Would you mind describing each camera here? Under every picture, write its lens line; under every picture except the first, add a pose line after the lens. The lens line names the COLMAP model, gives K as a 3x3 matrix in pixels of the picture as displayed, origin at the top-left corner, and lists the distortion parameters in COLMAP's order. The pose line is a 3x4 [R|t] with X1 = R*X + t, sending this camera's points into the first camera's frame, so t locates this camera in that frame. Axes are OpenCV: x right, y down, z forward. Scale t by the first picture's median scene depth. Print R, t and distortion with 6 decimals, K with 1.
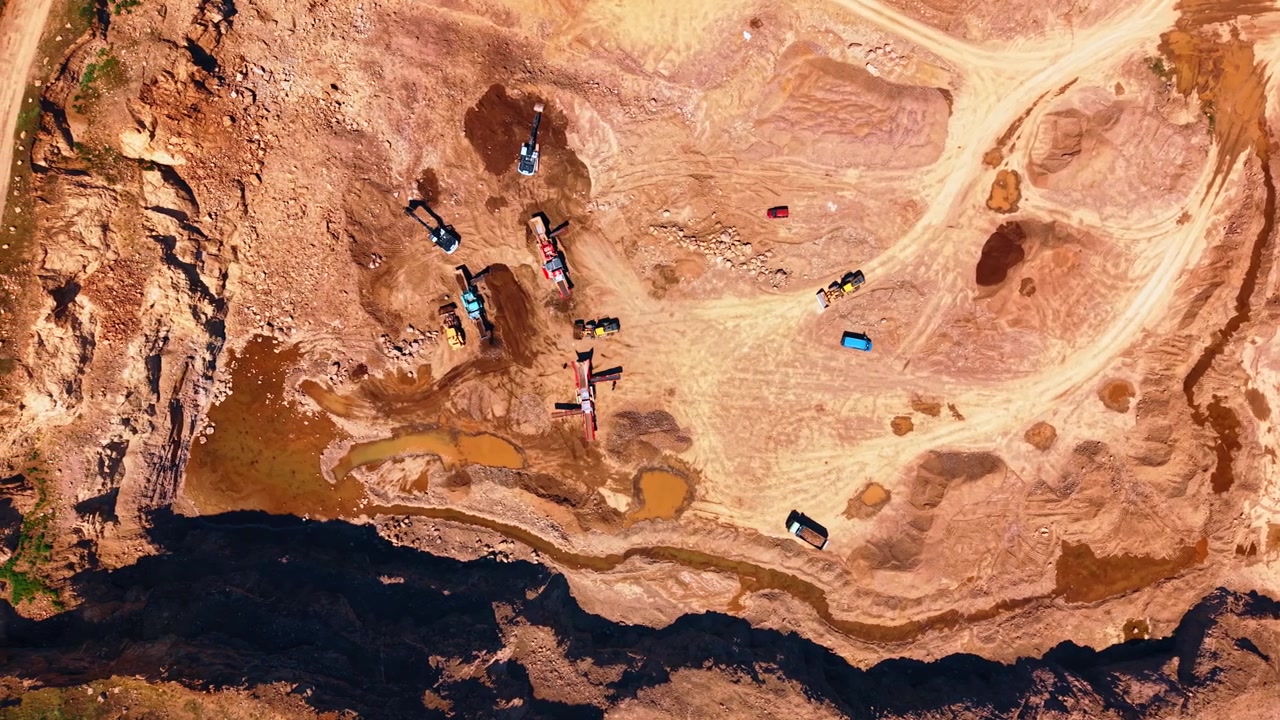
lens RADIAL K [[910.3, 0, 636.1], [0, 910.3, 361.0], [0, 0, 1]] dist [0.020022, -0.024143]
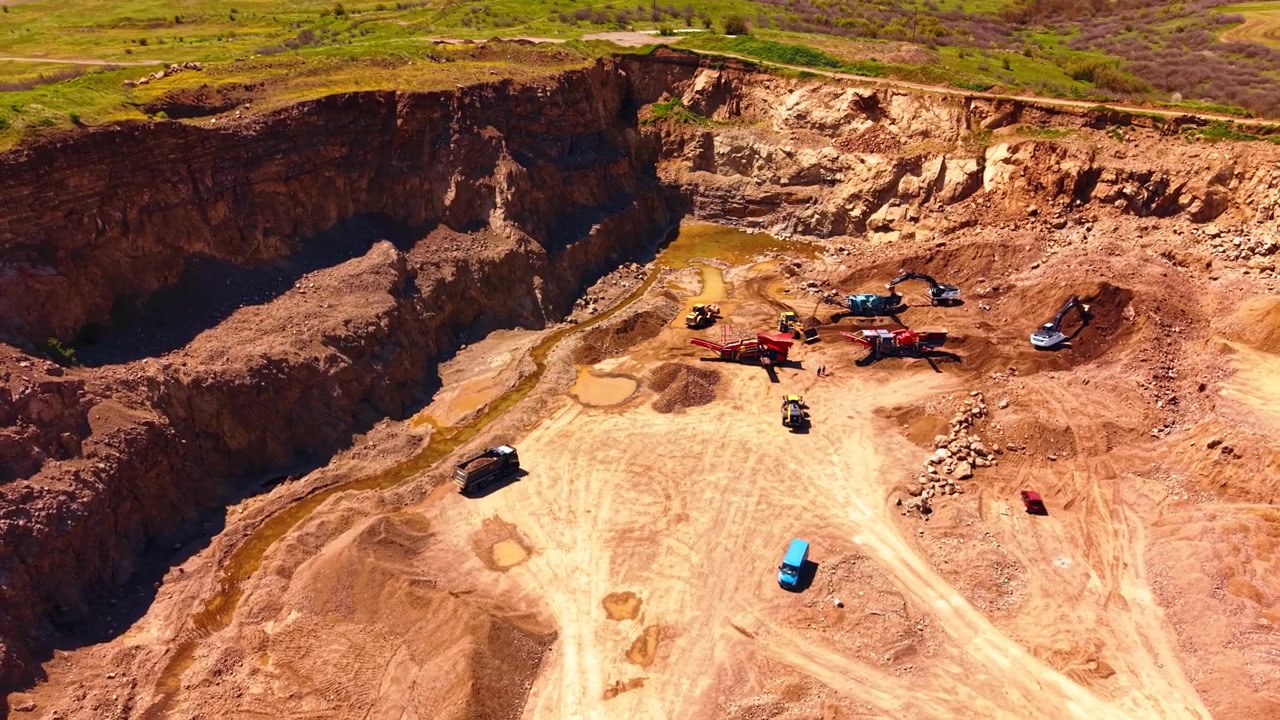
lens RADIAL K [[910.3, 0, 638.6], [0, 910.3, 358.1], [0, 0, 1]] dist [0.020022, -0.024143]
pose [[-0.208867, 0.400064, -0.892370, 0.733039], [-0.977908, -0.093254, 0.187081, -0.019765], [-0.008373, 0.911730, 0.410704, 0.724792]]
